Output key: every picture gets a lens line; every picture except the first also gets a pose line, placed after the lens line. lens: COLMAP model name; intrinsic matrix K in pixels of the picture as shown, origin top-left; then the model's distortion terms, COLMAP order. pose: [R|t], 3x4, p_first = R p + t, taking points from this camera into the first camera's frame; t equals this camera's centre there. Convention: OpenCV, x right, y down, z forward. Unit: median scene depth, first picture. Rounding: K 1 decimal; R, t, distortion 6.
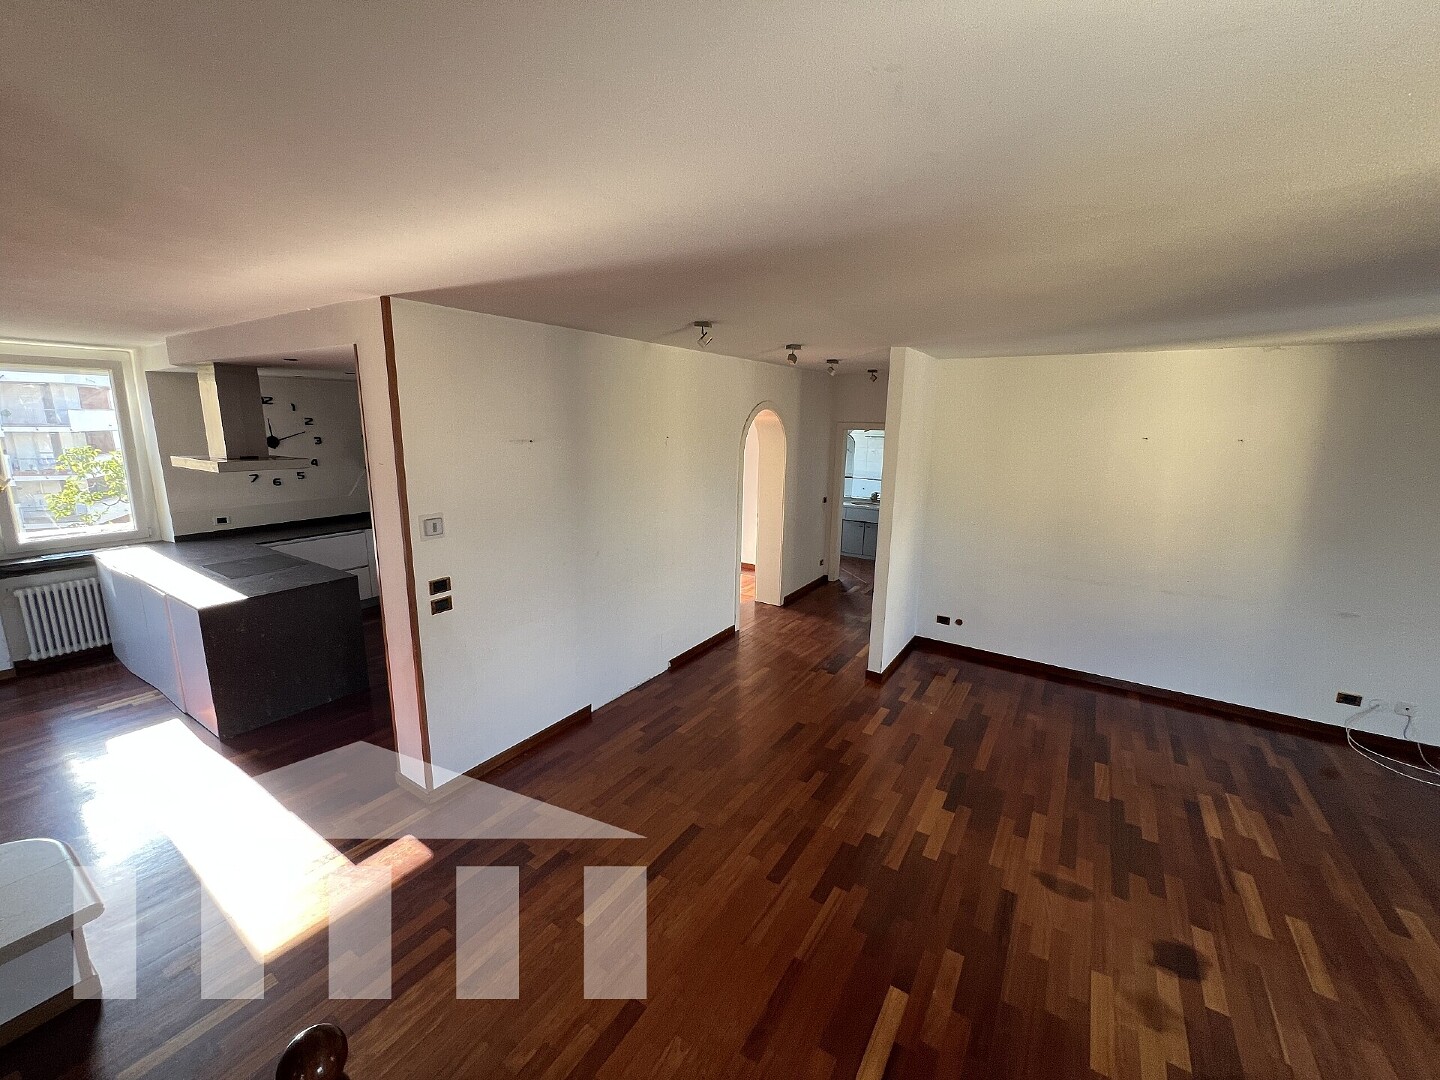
lens RADIAL K [[581.8, 0, 712.1], [0, 581.8, 534.1], [0, 0, 1]] dist [0.000253, 0.000110]
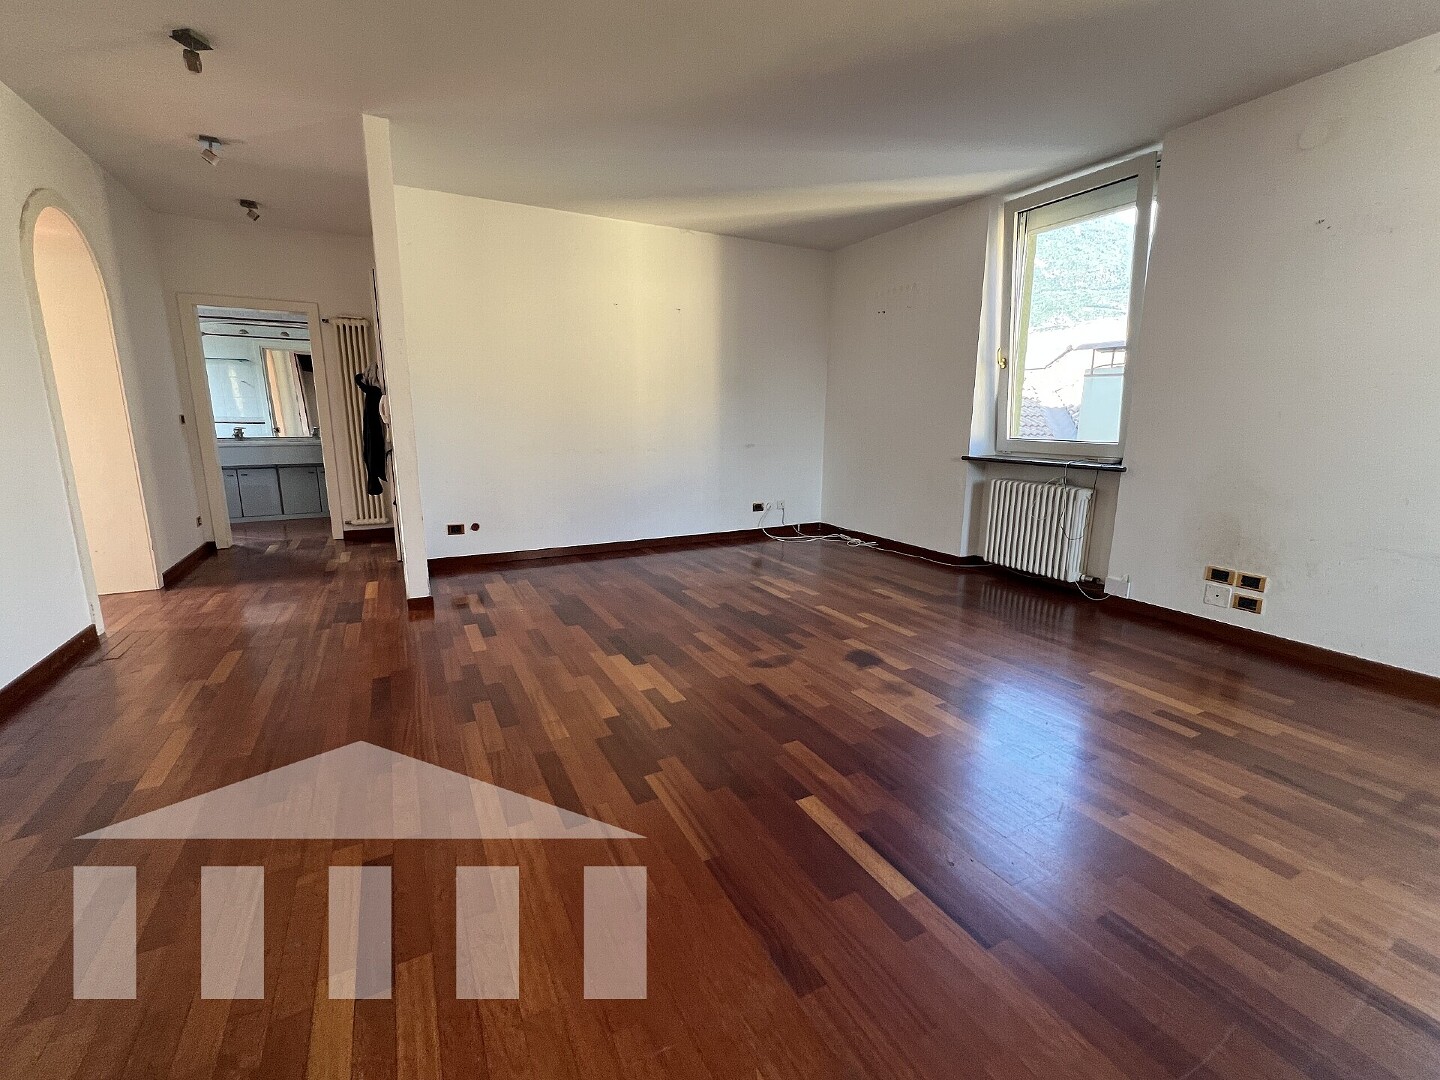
lens RADIAL K [[613.4, 0, 717.6], [0, 613.4, 538.7], [0, 0, 1]] dist [-0.001082, -0.000216]
pose [[0.479544, -0.185438, 0.857700, -0.283720], [0.177199, 0.977745, 0.112319, 0.227347], [-0.859440, 0.098121, 0.501731, 0.461915]]
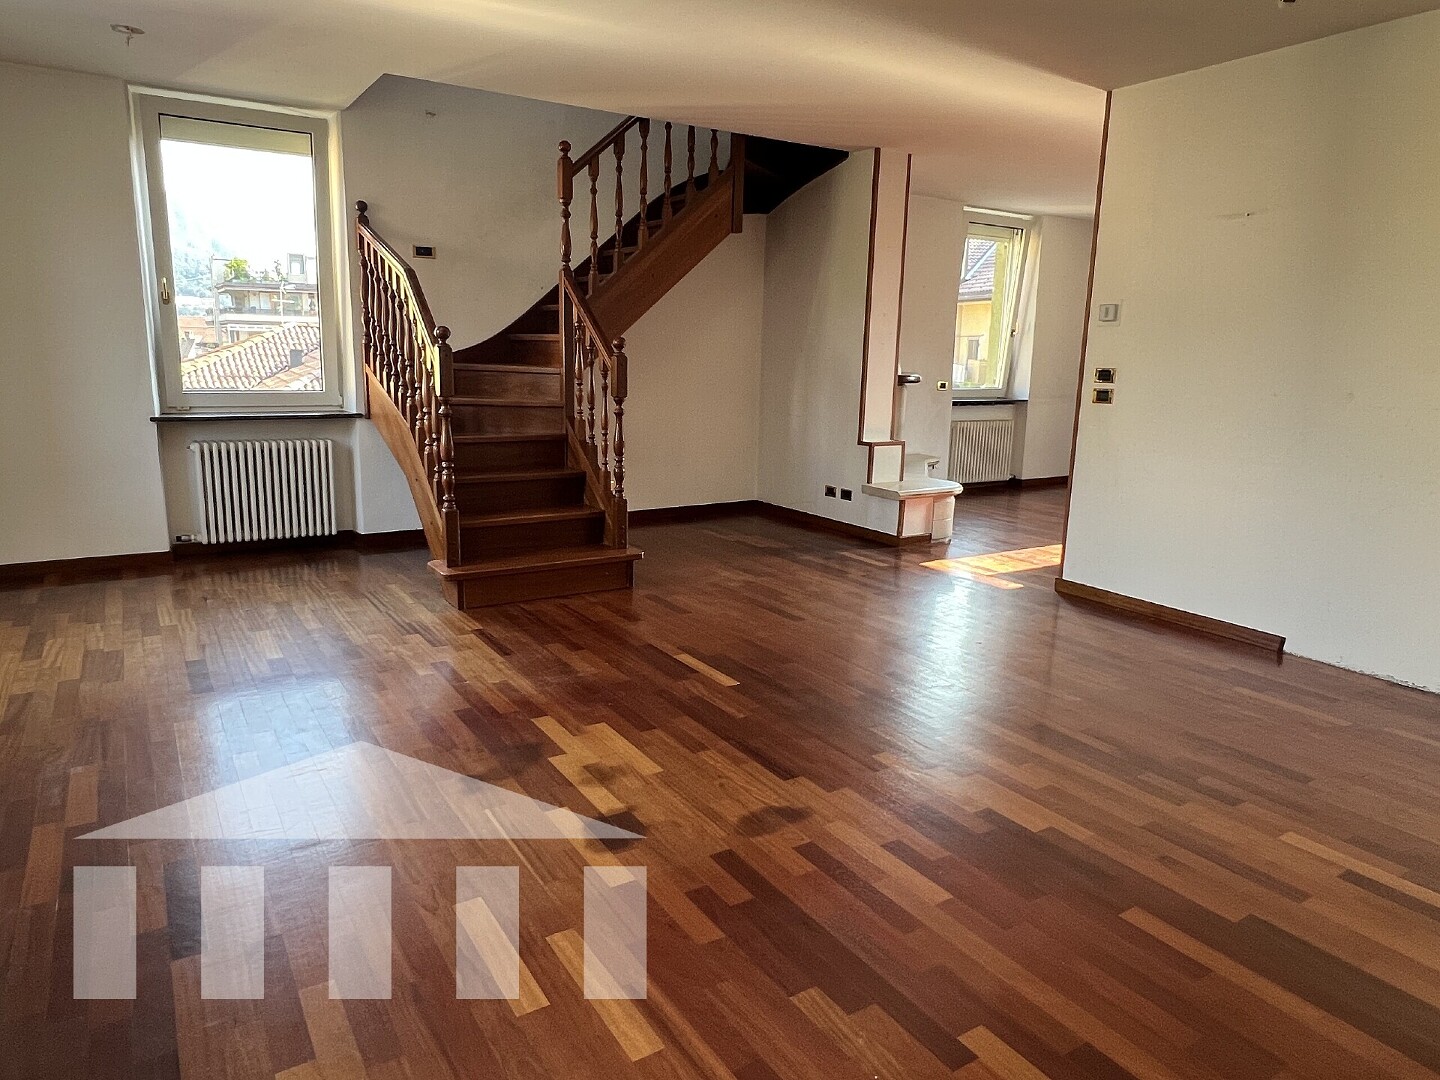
lens RADIAL K [[902.5, 0, 709.6], [0, 902.5, 531.1], [0, 0, 1]] dist [0.003374, 0.000442]
pose [[-0.413432, 0.158256, -0.896677, 1.260220], [-0.208226, 0.942251, 0.262306, 0.076952], [0.886406, 0.295157, -0.356604, 1.048444]]
